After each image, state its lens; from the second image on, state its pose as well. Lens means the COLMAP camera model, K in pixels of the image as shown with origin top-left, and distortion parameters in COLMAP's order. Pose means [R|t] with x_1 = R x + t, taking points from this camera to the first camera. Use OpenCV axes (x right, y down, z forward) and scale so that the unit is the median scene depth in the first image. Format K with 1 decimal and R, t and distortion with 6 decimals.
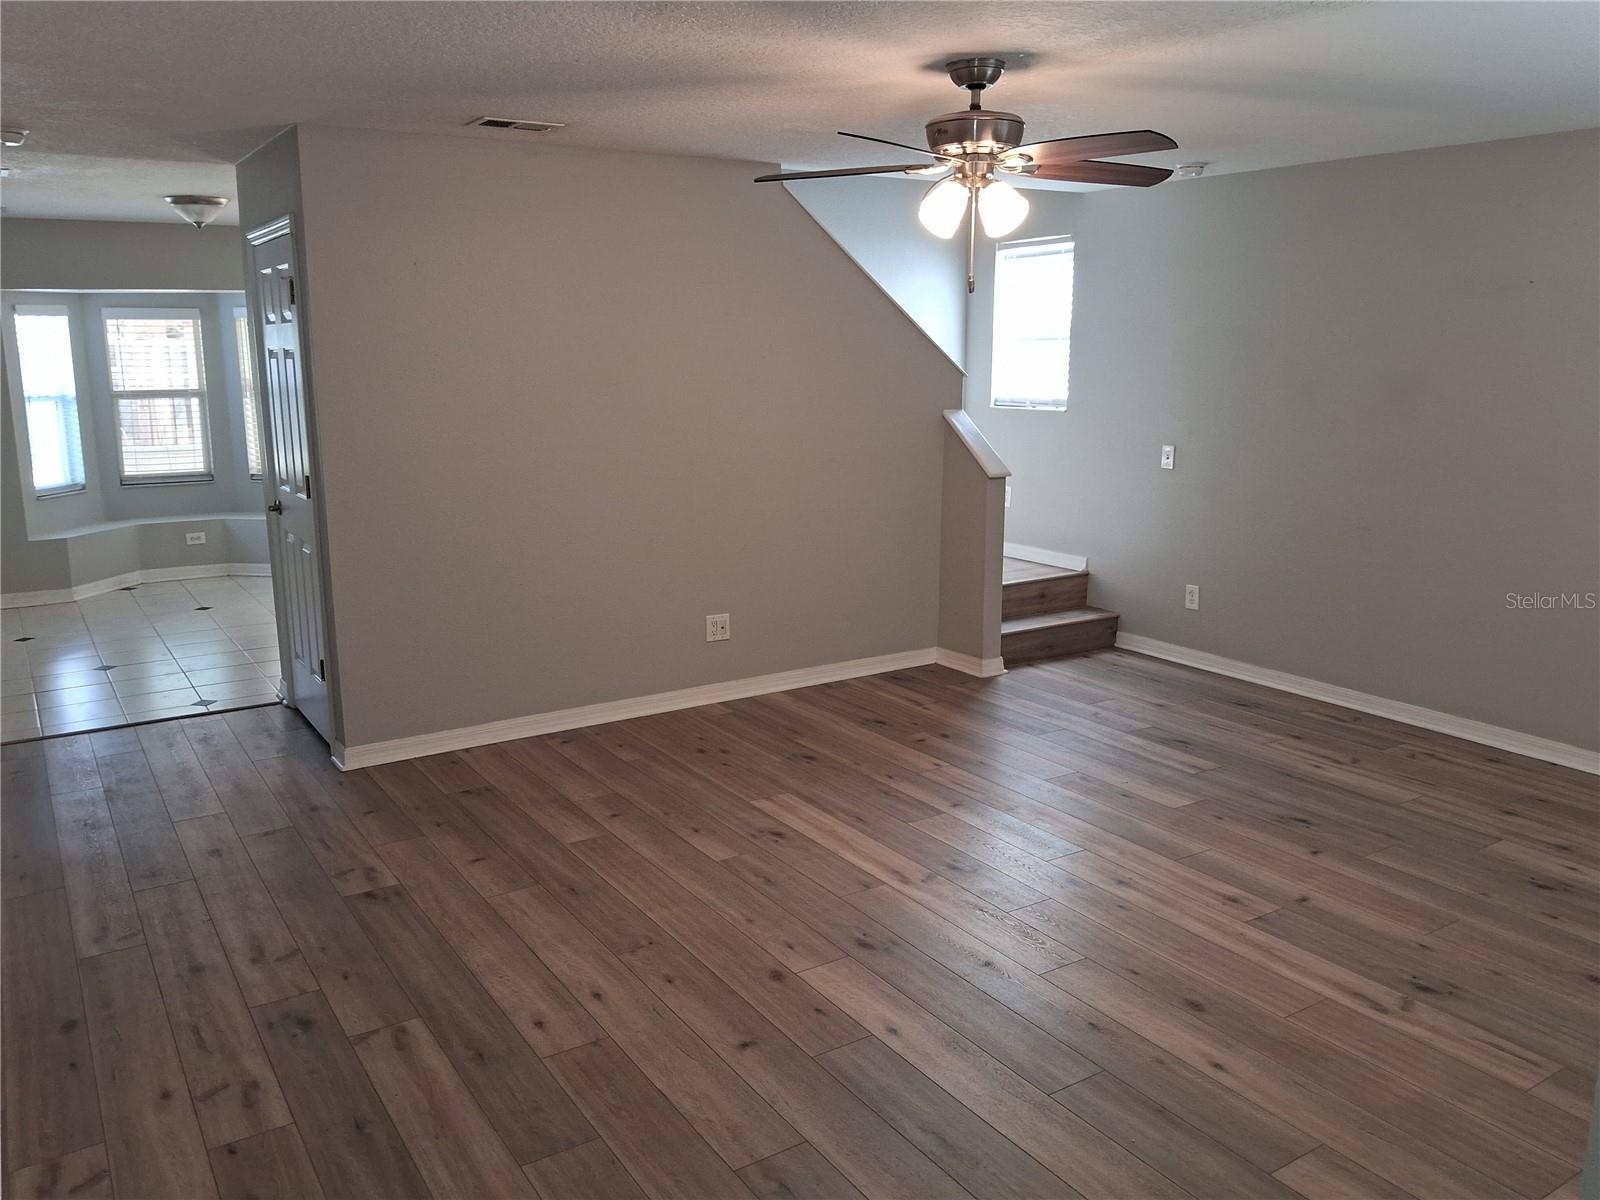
lens RADIAL K [[1240.0, 0, 802.2], [0, 1240.0, 594.6], [0, 0, 1]] dist [0.081057, -0.182572]
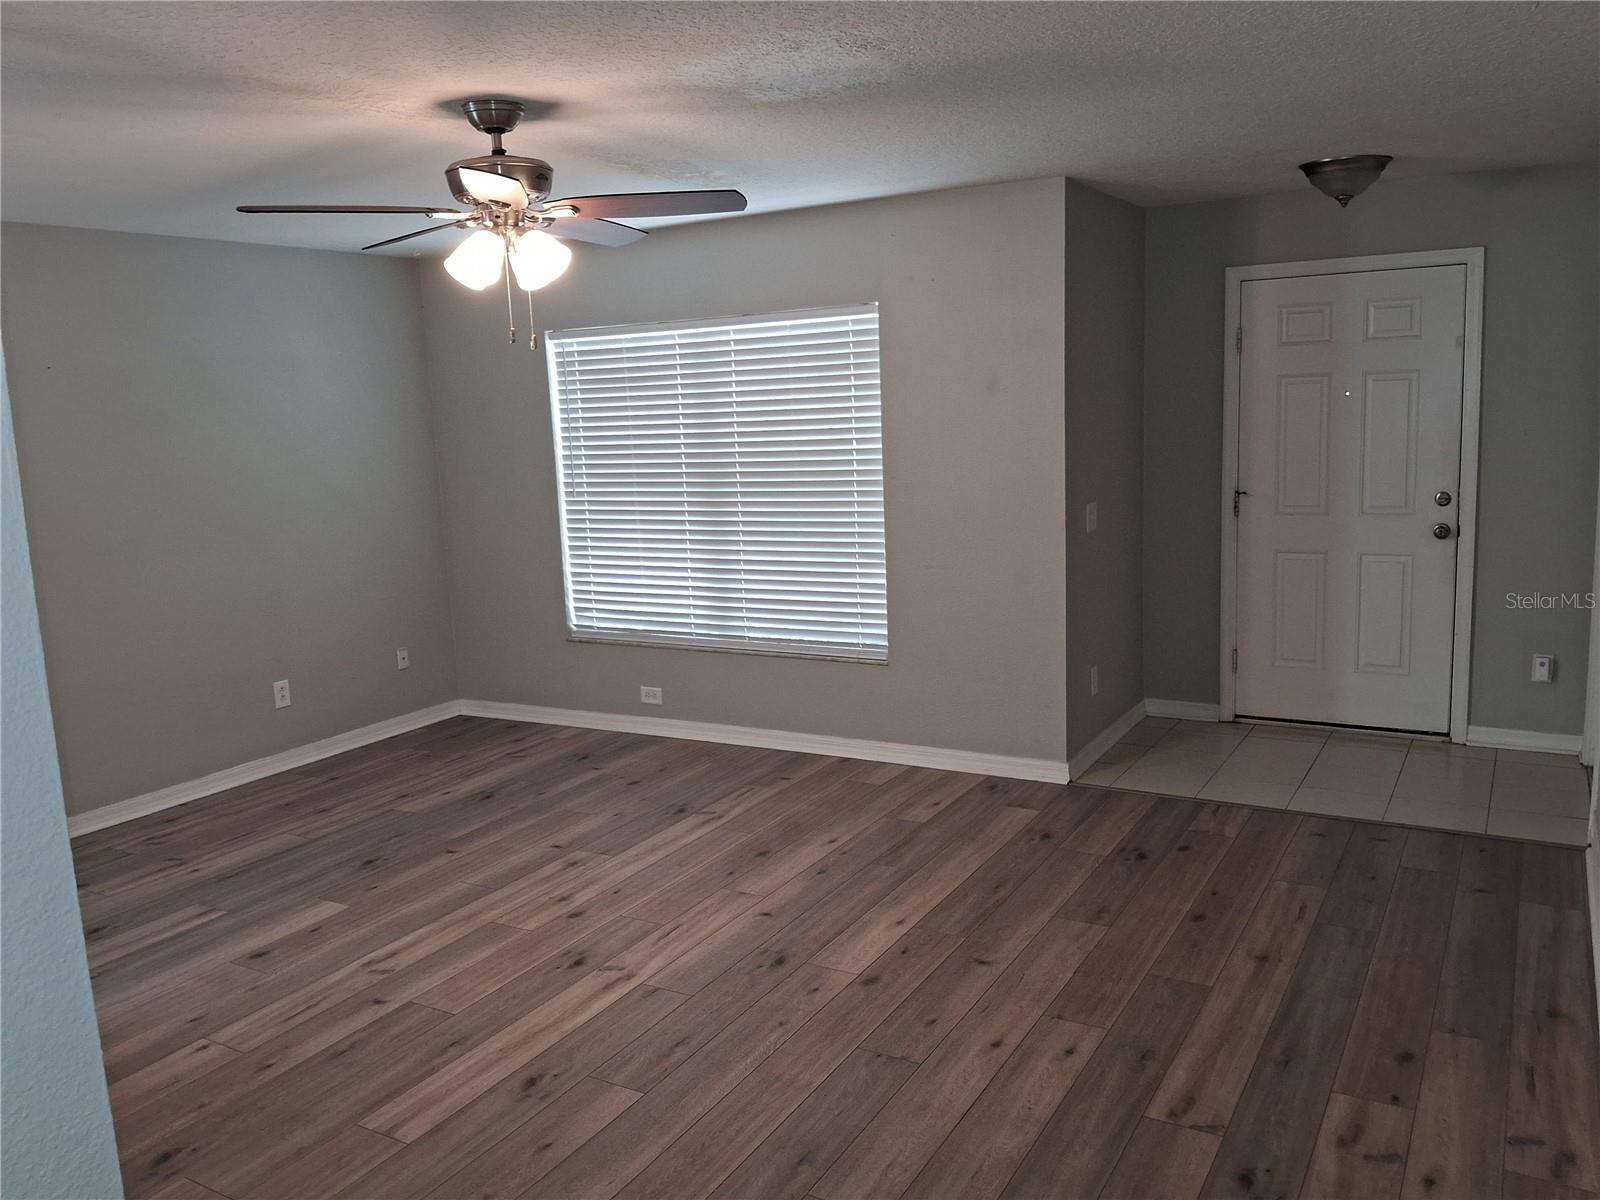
lens RADIAL K [[1240.0, 0, 802.2], [0, 1240.0, 594.6], [0, 0, 1]] dist [0.081057, -0.182572]
pose [[-0.451401, -0.114592, 0.884933, -0.663470], [0.220155, 0.946760, 0.234899, -0.197524], [-0.864736, 0.300856, -0.402140, 1.023936]]
